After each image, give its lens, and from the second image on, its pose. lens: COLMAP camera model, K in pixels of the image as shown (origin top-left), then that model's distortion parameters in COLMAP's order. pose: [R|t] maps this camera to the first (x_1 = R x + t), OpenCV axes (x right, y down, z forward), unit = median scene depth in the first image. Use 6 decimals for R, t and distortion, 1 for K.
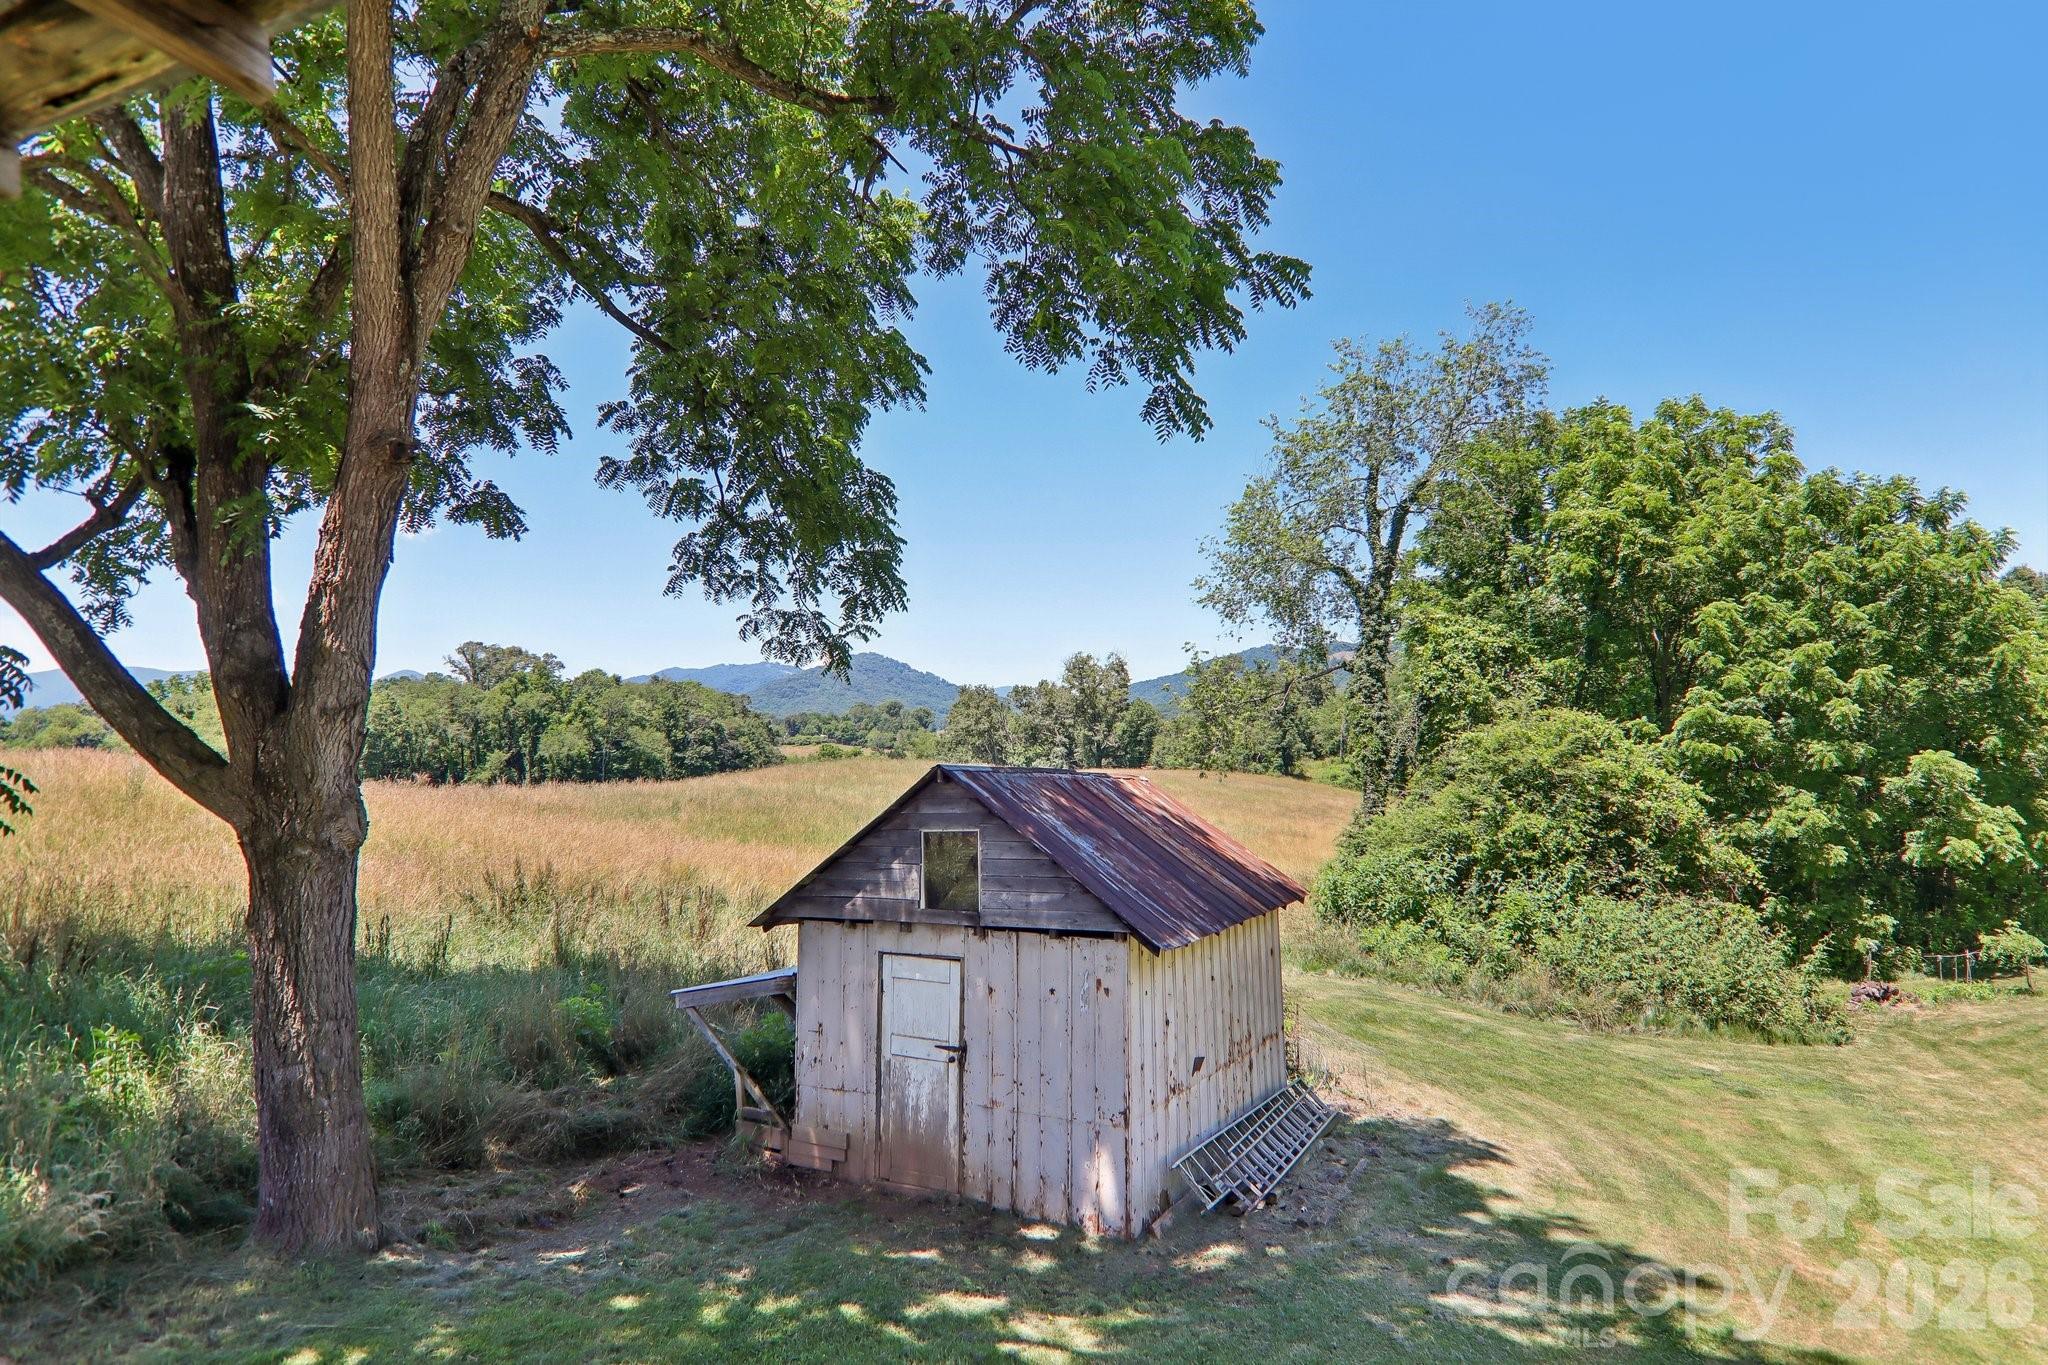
lens RADIAL K [[1186.4, 0, 1023.5], [0, 1186.4, 702.5], [0, 0, 1]] dist [0.002890, -0.016622]
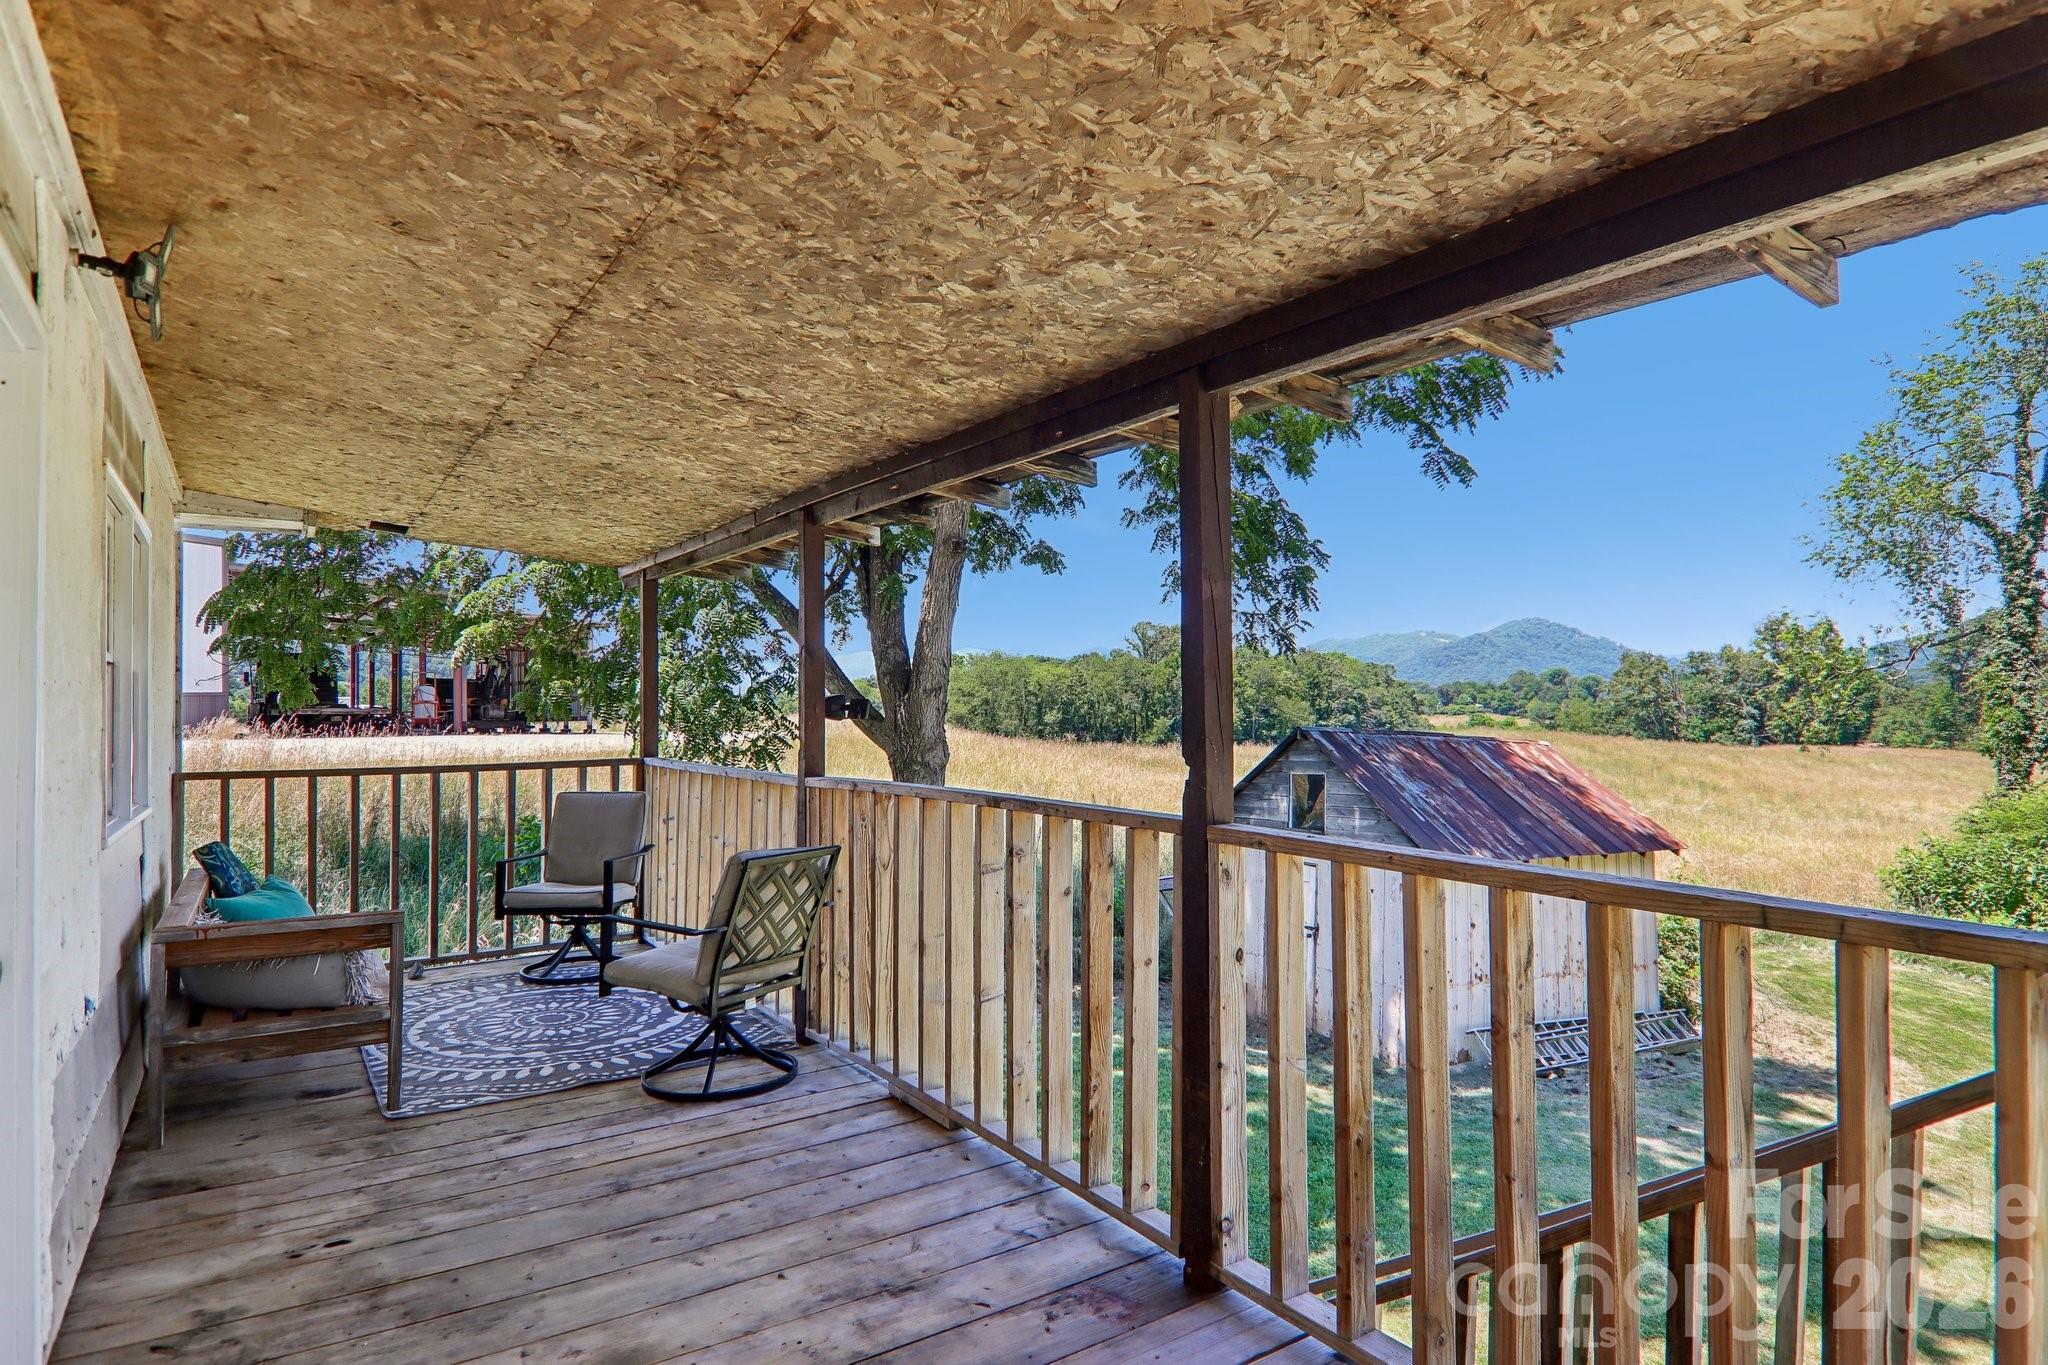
lens RADIAL K [[1160.0, 0, 1022.0], [0, 1160.0, 659.8], [0, 0, 1]] dist [0.001349, -0.020373]
pose [[0.854517, -0.015119, -0.519203, 0.134179], [0.009558, 0.999865, -0.013385, -0.004341], [0.519335, 0.006475, 0.854546, -0.129588]]
